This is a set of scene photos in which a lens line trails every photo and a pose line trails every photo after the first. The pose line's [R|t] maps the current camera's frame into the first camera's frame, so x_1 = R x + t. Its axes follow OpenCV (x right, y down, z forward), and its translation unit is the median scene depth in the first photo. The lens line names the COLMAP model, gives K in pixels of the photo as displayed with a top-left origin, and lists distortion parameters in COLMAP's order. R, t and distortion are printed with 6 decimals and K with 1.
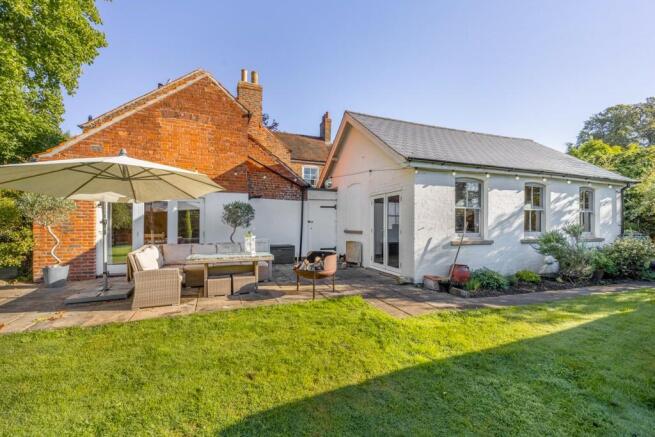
lens RADIAL K [[260.9, 0, 326.9], [0, 260.9, 220.6], [0, 0, 1]] dist [-0.001465, -0.000331]
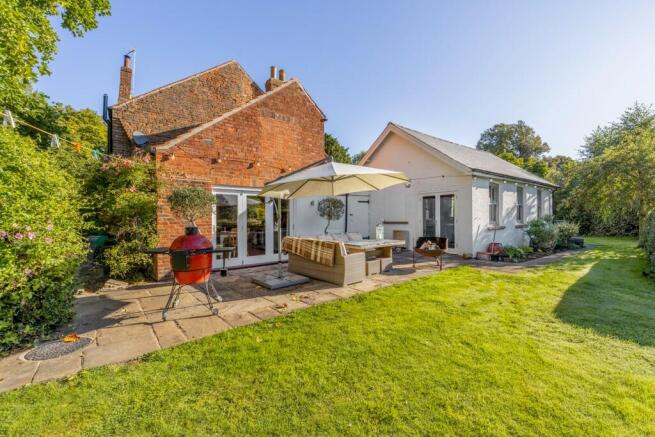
lens RADIAL K [[260.9, 0, 349.8], [0, 260.9, 211.2], [0, 0, 1]] dist [-0.001465, -0.000331]
pose [[0.949205, -0.005908, 0.314604, -0.626898], [0.008511, 0.999940, -0.006902, -0.004404], [-0.314544, 0.009229, 0.949198, -0.105337]]
